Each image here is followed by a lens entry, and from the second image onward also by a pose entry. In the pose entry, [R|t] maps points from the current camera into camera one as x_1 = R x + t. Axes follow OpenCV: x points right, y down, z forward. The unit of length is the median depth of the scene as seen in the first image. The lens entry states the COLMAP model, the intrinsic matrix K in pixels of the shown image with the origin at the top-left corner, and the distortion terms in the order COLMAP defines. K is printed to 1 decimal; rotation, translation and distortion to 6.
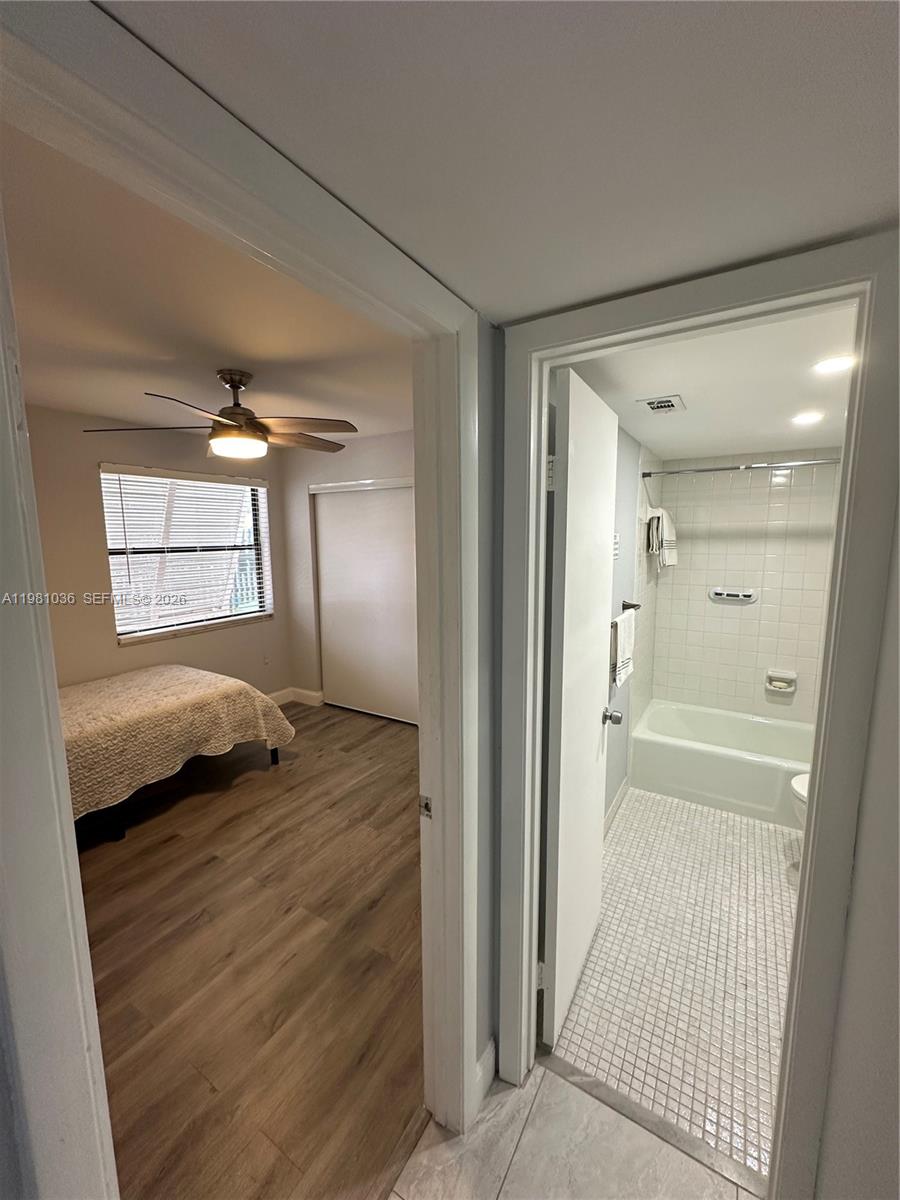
lens RADIAL K [[481.7, 0, 450.0], [0, 481.7, 600.0], [0, 0, 1]] dist [-0.000505, 0.000590]
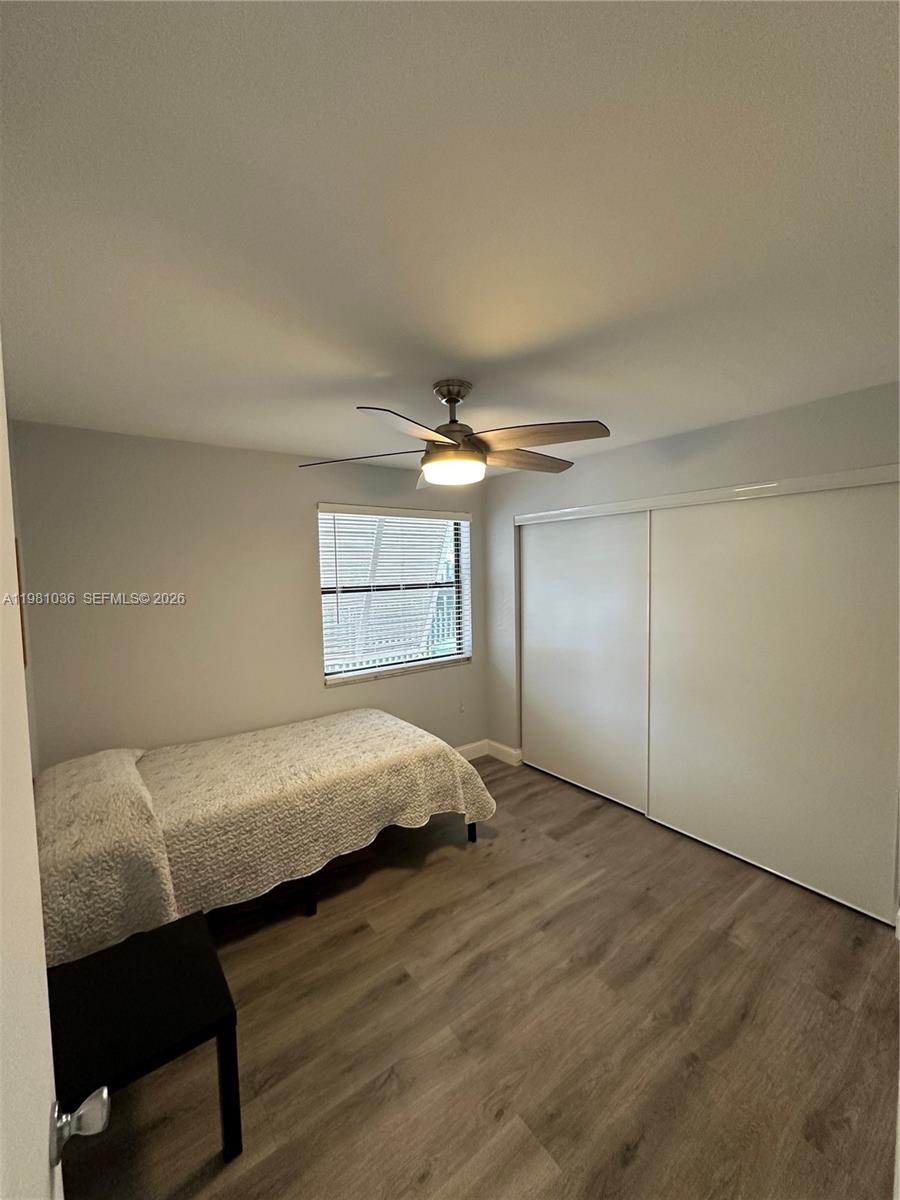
lens RADIAL K [[481.7, 0, 450.0], [0, 481.7, 600.0], [0, 0, 1]] dist [-0.000505, 0.000590]
pose [[0.931602, 0.014335, -0.363197, -0.106923], [-0.037477, 0.997685, -0.056752, -0.037457], [0.361543, 0.066482, 0.929982, 0.184260]]
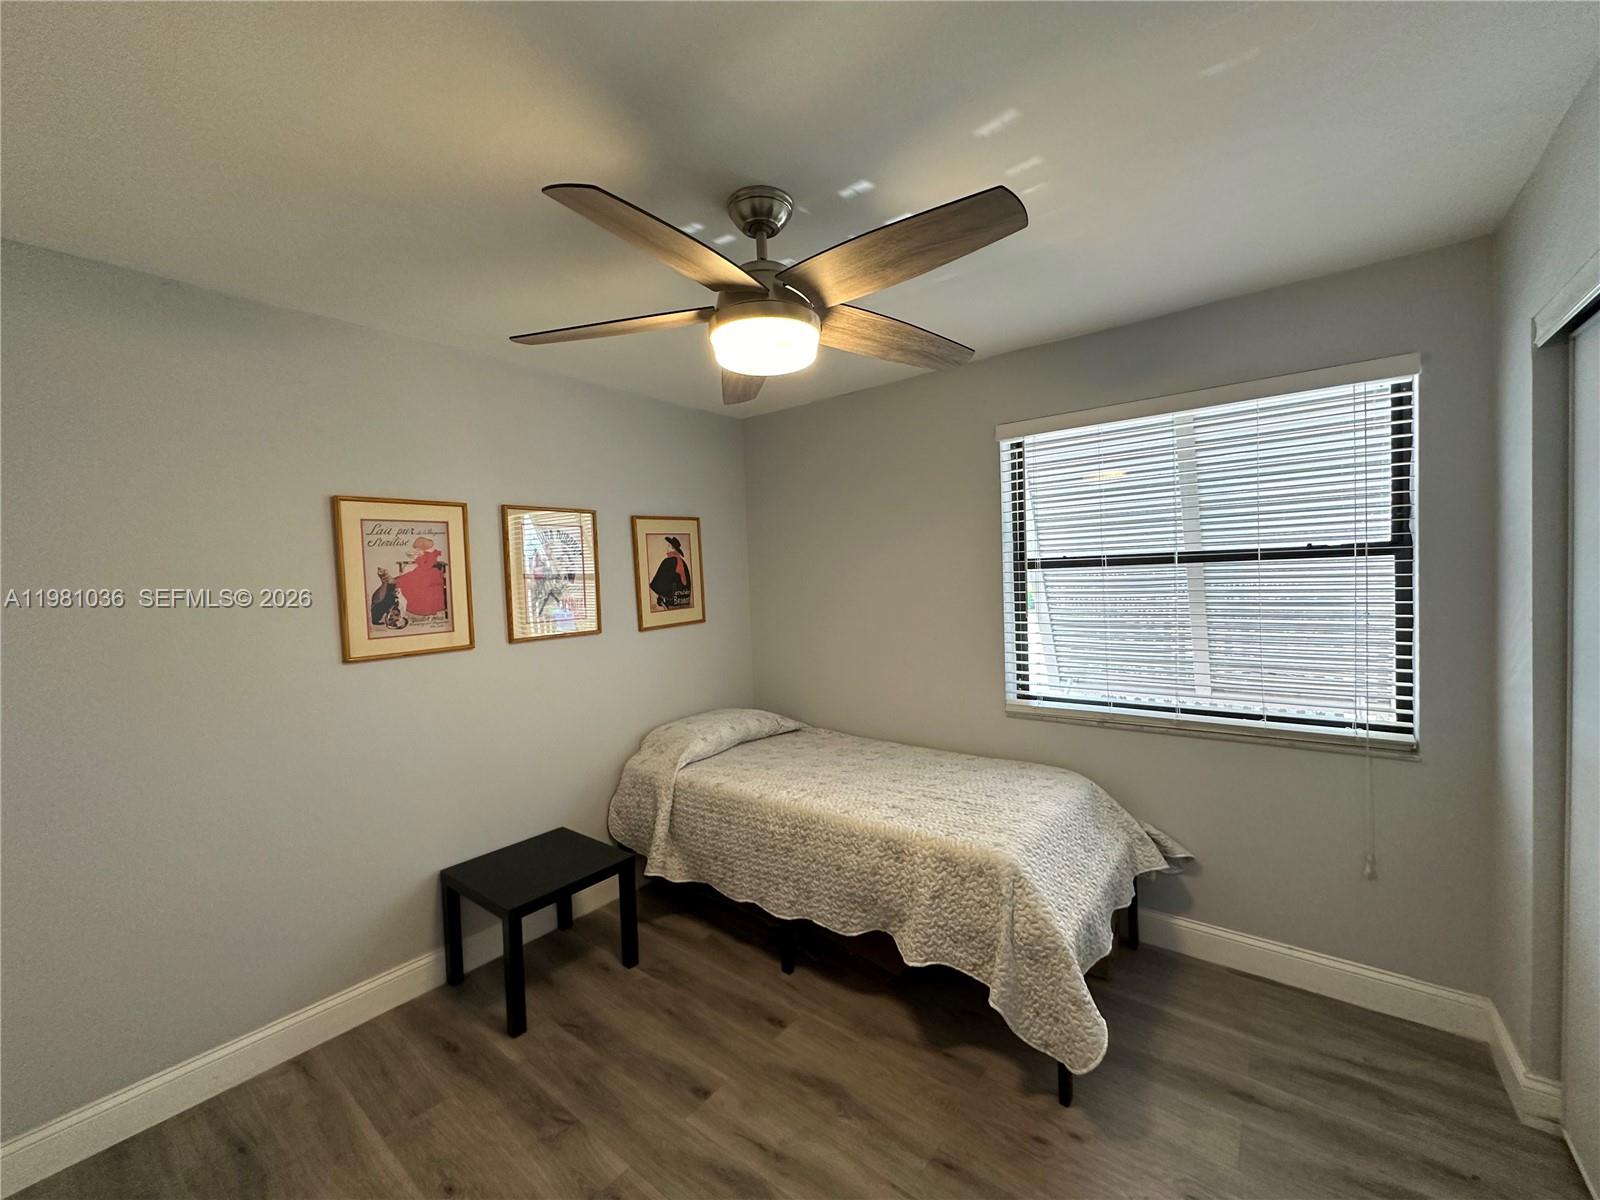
lens RADIAL K [[642.3, 0, 794.1], [0, 642.3, 601.6], [0, 0, 1]] dist [-0.000505, 0.000590]
pose [[-0.120352, 0.050409, -0.991451, 0.172420], [-0.099590, 0.993059, 0.062580, -0.078754], [0.987723, 0.106270, -0.114497, 0.877199]]
